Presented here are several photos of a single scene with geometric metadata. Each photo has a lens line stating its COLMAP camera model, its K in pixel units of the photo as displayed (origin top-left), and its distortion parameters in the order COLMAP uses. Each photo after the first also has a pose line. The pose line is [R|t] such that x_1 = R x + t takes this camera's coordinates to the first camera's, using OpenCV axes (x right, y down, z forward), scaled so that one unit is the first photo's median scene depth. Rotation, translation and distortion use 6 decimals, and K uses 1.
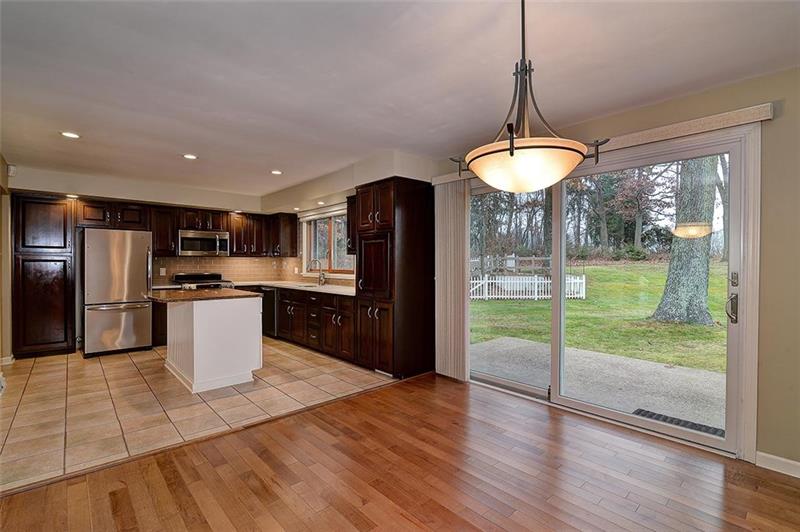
lens RADIAL K [[369.0, 0, 396.6], [0, 369.0, 265.5], [0, 0, 1]] dist [0.000461, 0.000263]
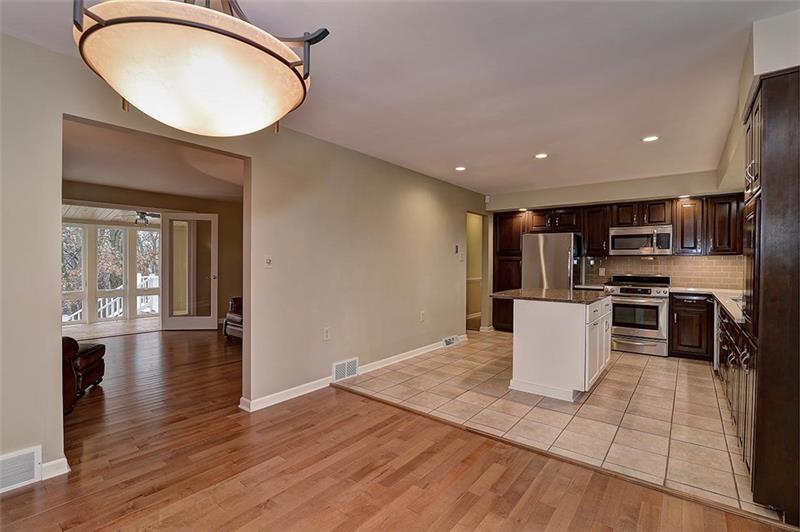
lens RADIAL K [[369.0, 0, 396.6], [0, 369.0, 265.5], [0, 0, 1]] dist [0.000461, 0.000263]
pose [[0.171766, 0.013016, -0.985052, 0.284930], [-0.008714, 0.999894, 0.011692, -0.007344], [0.985099, 0.006576, 0.171861, 0.341730]]
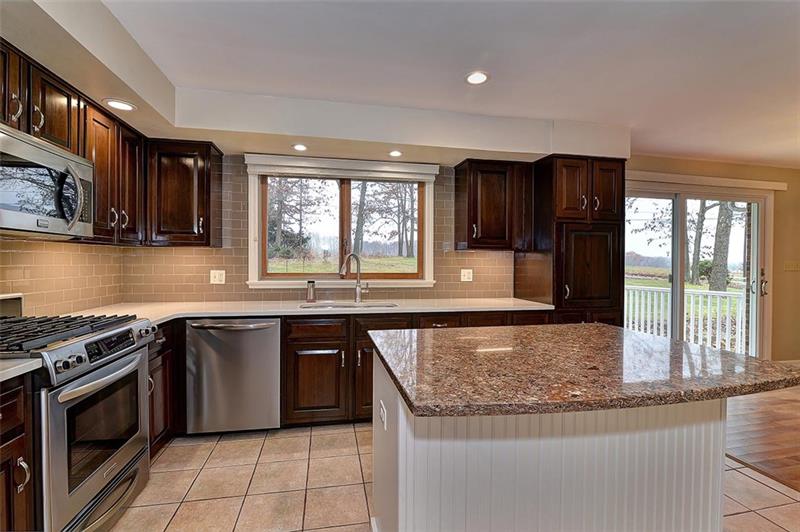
lens RADIAL K [[357.9, 0, 400.0], [0, 357.9, 266.0], [0, 0, 1]] dist [-0.050737, 0.000026]
pose [[0.503122, -0.007464, 0.864183, -0.710773], [0.000396, 0.999965, 0.008407, -0.003795], [-0.864215, -0.003888, 0.503107, 0.769426]]
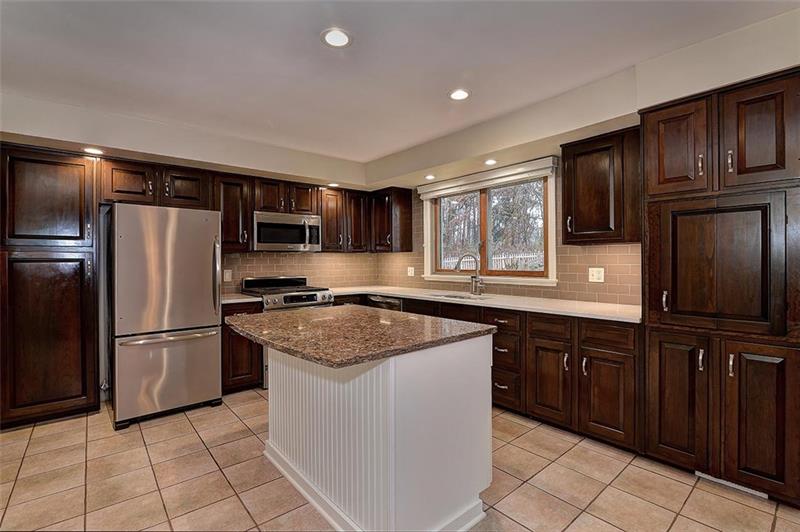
lens RADIAL K [[366.7, 0, 401.6], [0, 366.7, 260.2], [0, 0, 1]] dist [-0.003276, -0.000371]
pose [[0.999774, -0.010852, -0.018261, -0.365308], [0.010718, 0.999915, -0.007444, -0.002780], [0.018340, 0.007246, 0.999806, 0.412547]]
